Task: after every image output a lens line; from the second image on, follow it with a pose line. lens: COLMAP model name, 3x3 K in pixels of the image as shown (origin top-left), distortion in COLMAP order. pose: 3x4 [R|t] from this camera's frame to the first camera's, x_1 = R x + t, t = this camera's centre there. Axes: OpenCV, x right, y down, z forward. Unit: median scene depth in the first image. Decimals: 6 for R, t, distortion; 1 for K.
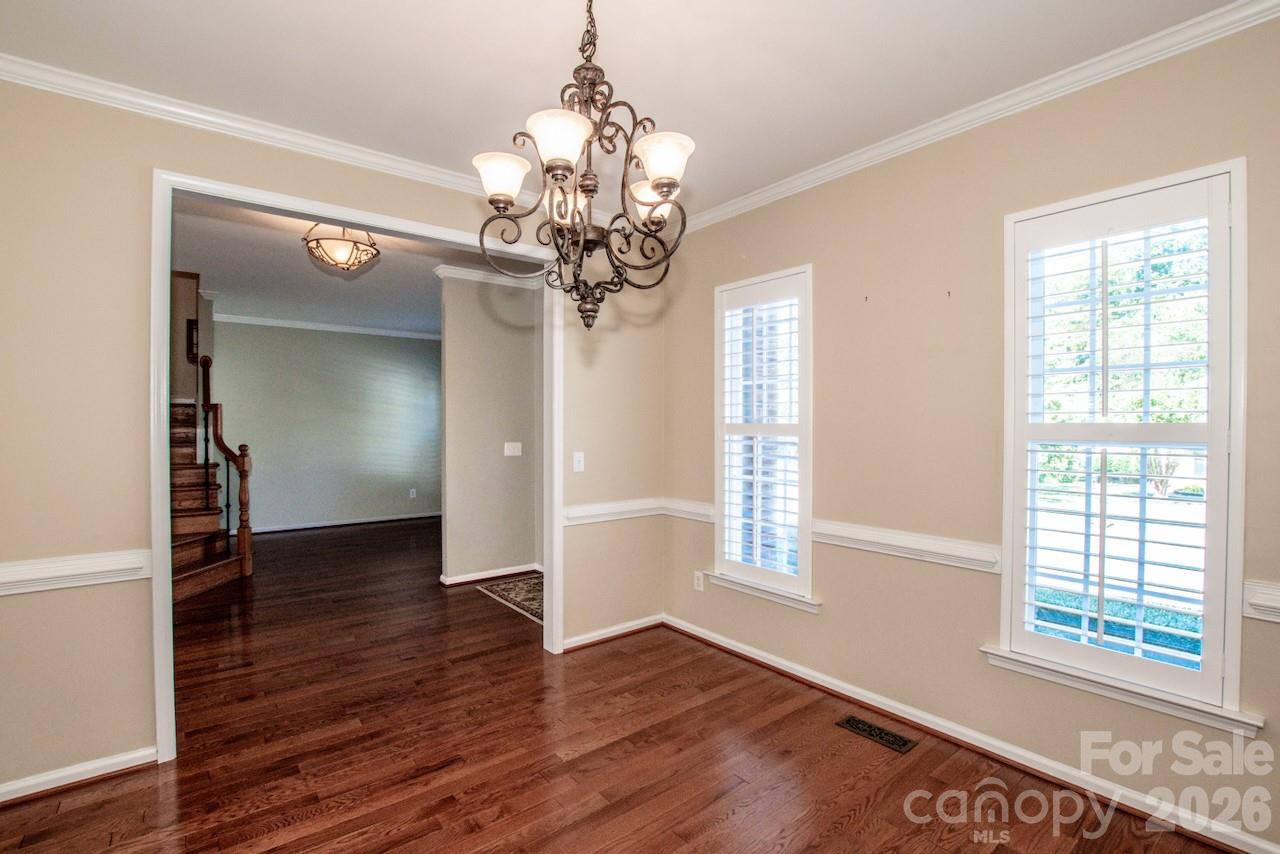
lens RADIAL K [[576.2, 0, 635.3], [0, 576.2, 434.1], [0, 0, 1]] dist [-0.031052, 0.002405]
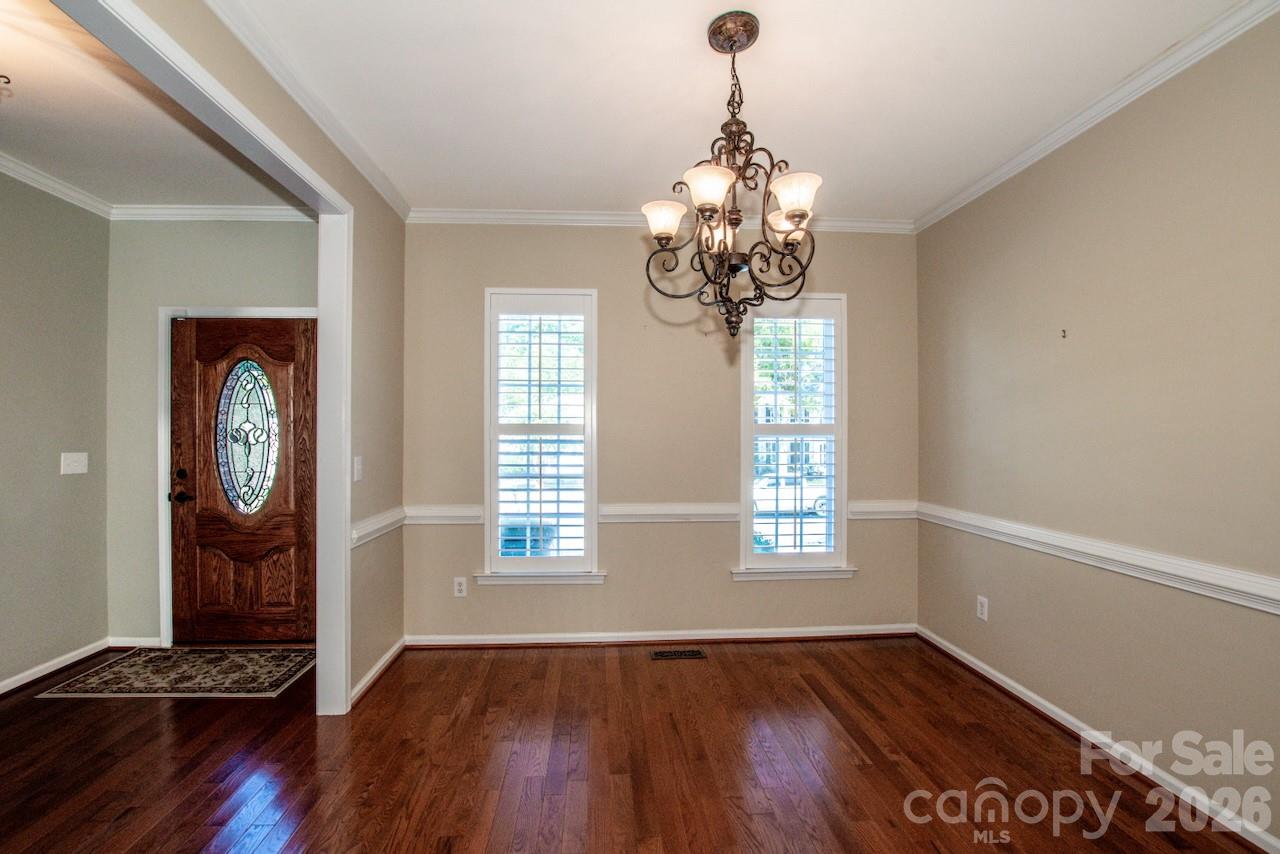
lens RADIAL K [[576.2, 0, 634.1], [0, 576.2, 432.0], [0, 0, 1]] dist [-0.031052, 0.002405]
pose [[0.574541, -0.000895, 0.818476, -0.391484], [0.013199, 0.999880, -0.008172, 0.005595], [-0.818370, 0.015498, 0.574483, 0.158291]]
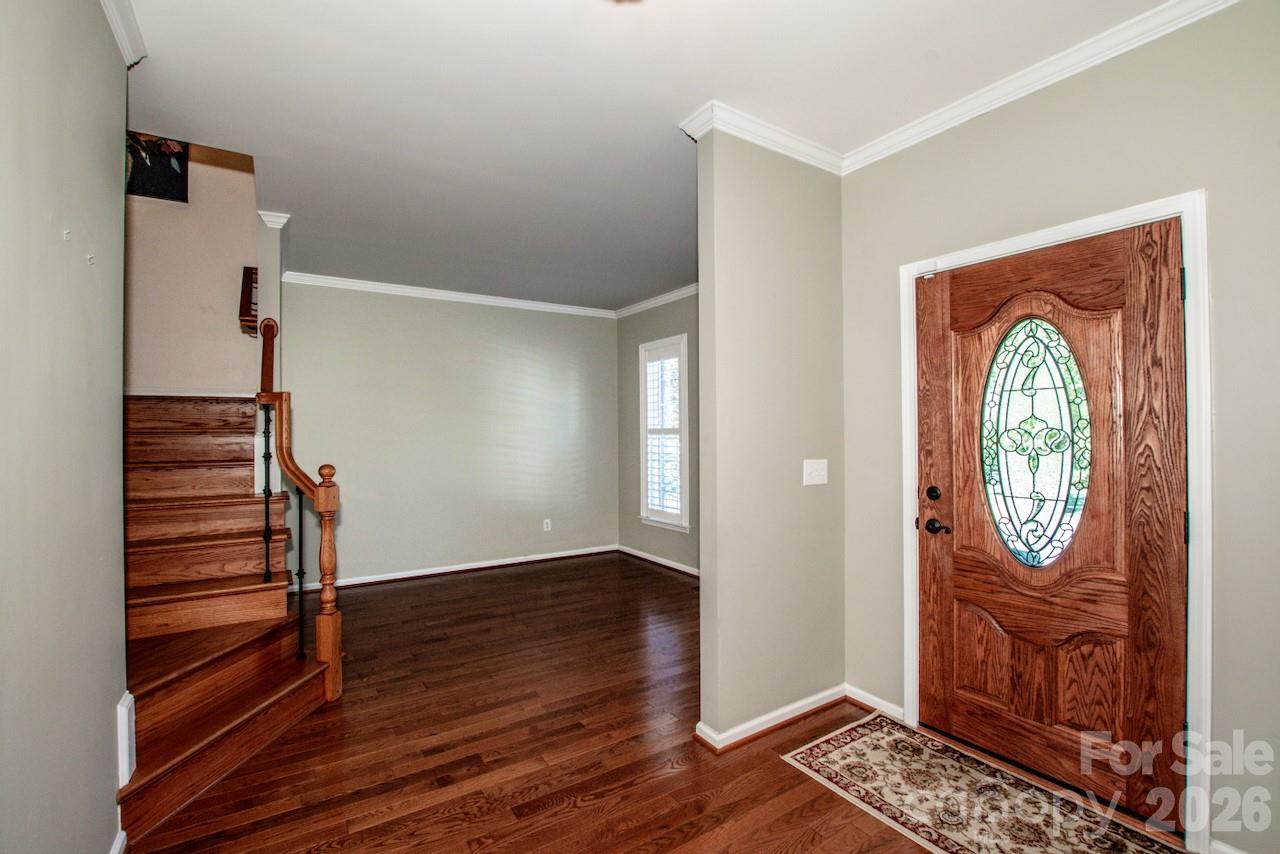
lens RADIAL K [[576.2, 0, 630.6], [0, 576.2, 426.7], [0, 0, 1]] dist [-0.031052, 0.002405]
pose [[0.994197, -0.009581, -0.107149, -0.350361], [0.007321, 0.999743, -0.021469, -0.005514], [0.107327, 0.020560, 0.994011, 0.497424]]
